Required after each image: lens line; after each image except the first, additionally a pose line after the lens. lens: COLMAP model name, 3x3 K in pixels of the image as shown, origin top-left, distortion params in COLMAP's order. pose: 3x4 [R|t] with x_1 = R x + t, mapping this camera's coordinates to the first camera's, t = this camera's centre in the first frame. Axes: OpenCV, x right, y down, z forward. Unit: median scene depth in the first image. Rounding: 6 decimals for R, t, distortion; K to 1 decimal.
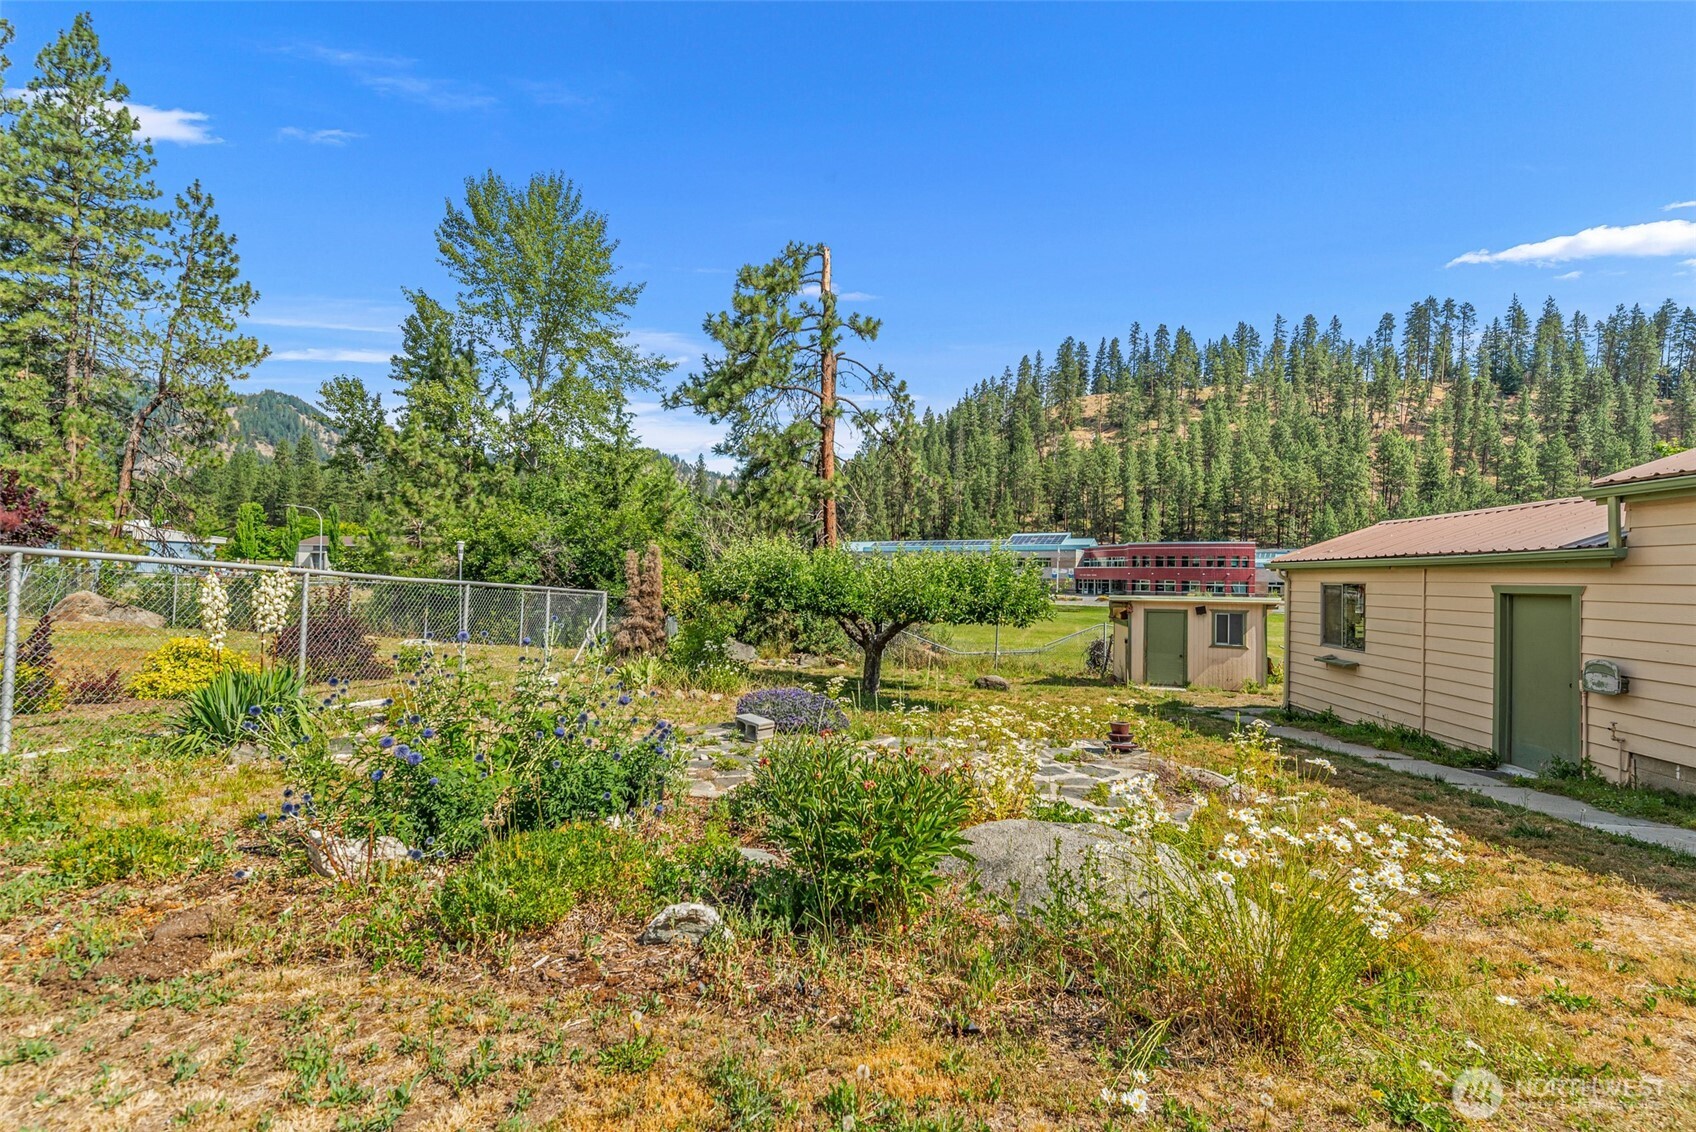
lens RADIAL K [[738.1, 0, 858.4], [0, 738.1, 564.4], [0, 0, 1]] dist [0.001049, 0.000052]
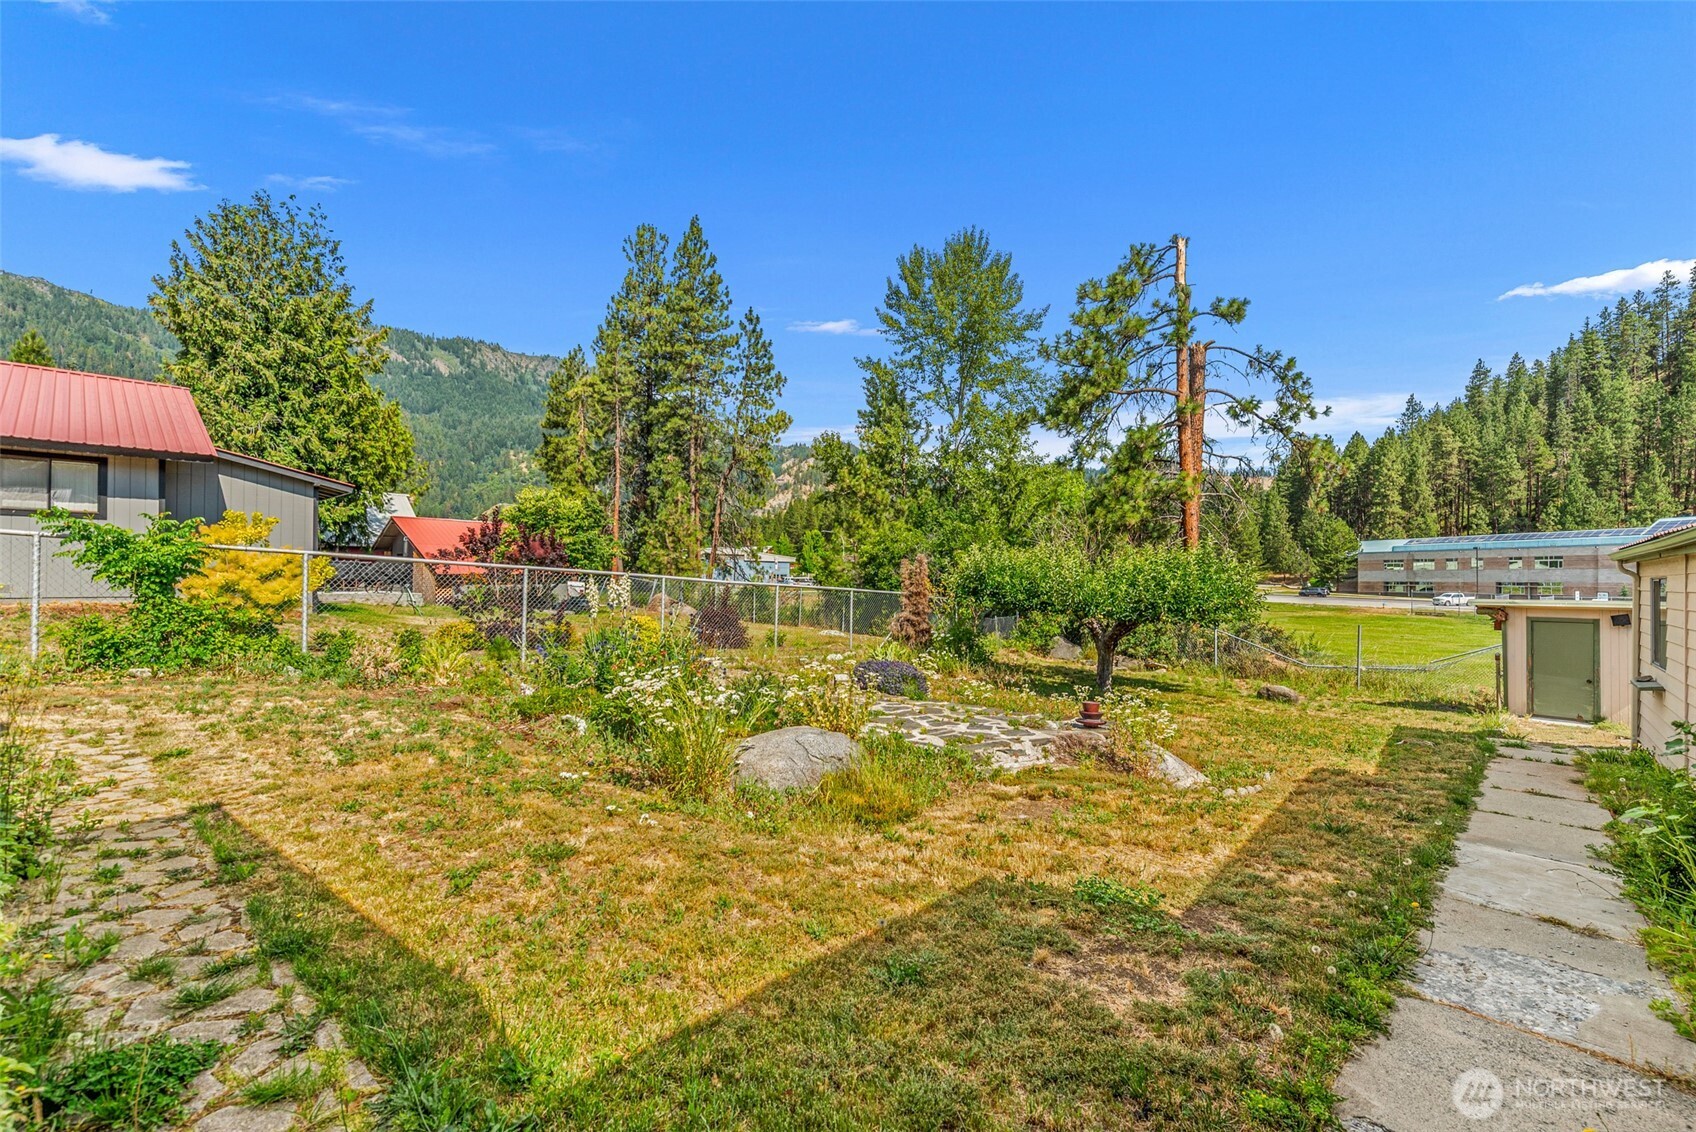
lens RADIAL K [[738.1, 0, 850.5], [0, 738.1, 576.5], [0, 0, 1]] dist [0.001049, 0.000052]
pose [[0.792155, -0.012655, -0.610188, 0.026155], [0.016093, 0.999870, 0.000156, 0.000568], [0.610107, -0.009943, 0.792257, -0.003695]]
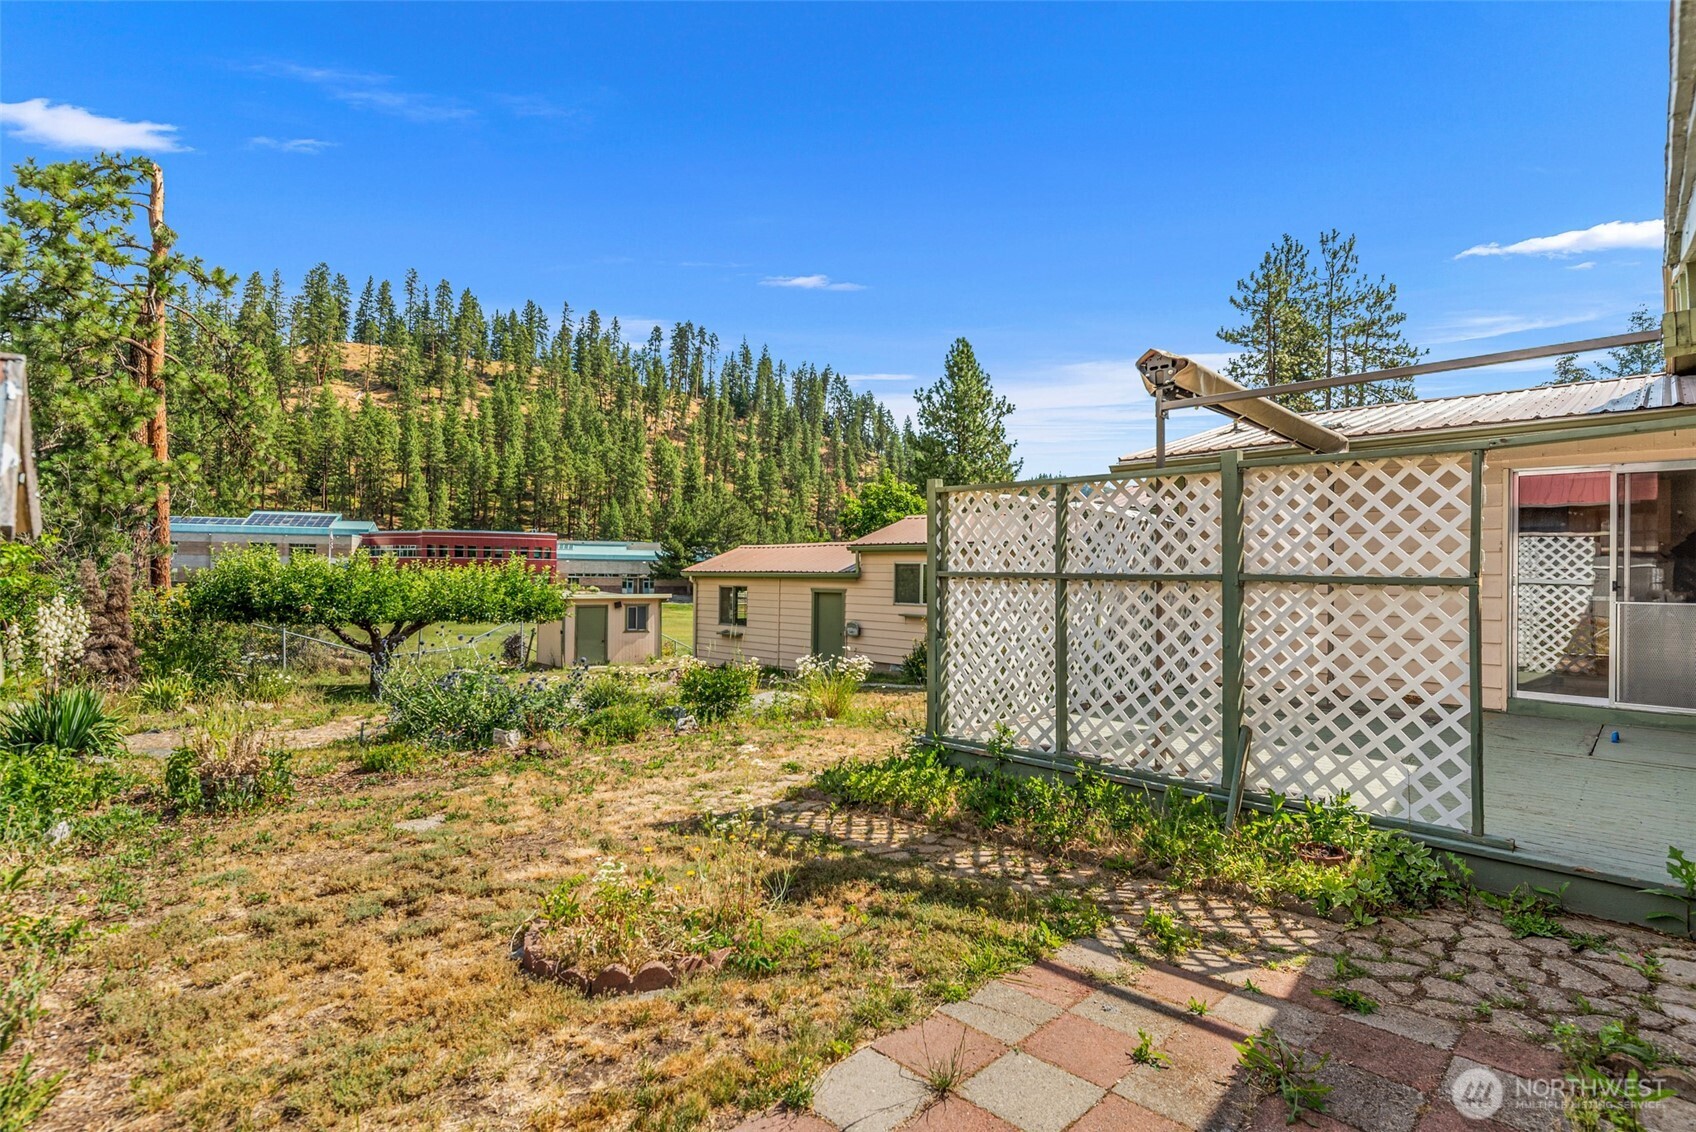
lens RADIAL K [[807.7, 0, 875.3], [0, 807.7, 571.0], [0, 0, 1]] dist [-0.003791, -0.000317]
pose [[0.626080, -0.003115, 0.779753, -0.031357], [-0.016005, 0.999730, 0.016844, -0.002467], [-0.779595, -0.023026, 0.625861, -0.021491]]
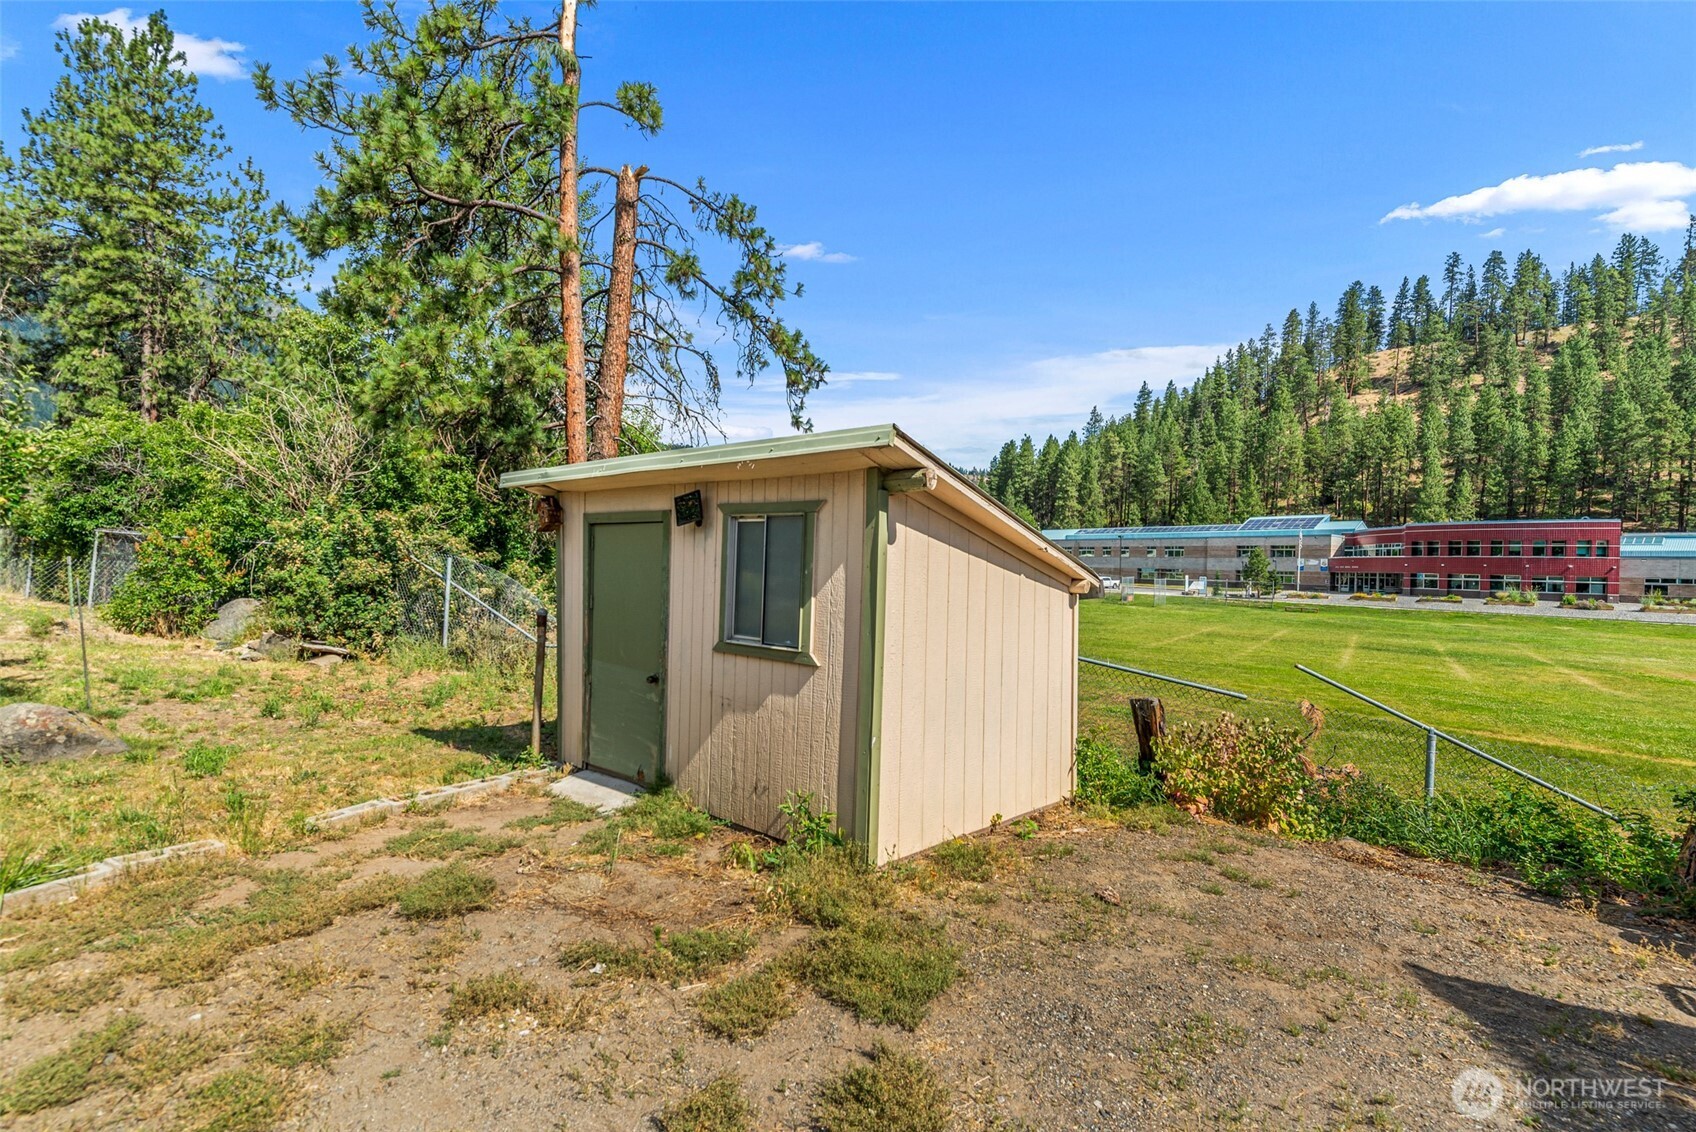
lens RADIAL K [[738.1, 0, 854.1], [0, 738.1, 566.0], [0, 0, 1]] dist [0.001049, 0.000052]
pose [[0.944547, 0.009509, -0.328240, 0.051379], [-0.006975, 0.999936, 0.008896, 0.006822], [0.328303, -0.006114, 0.944553, 0.065992]]
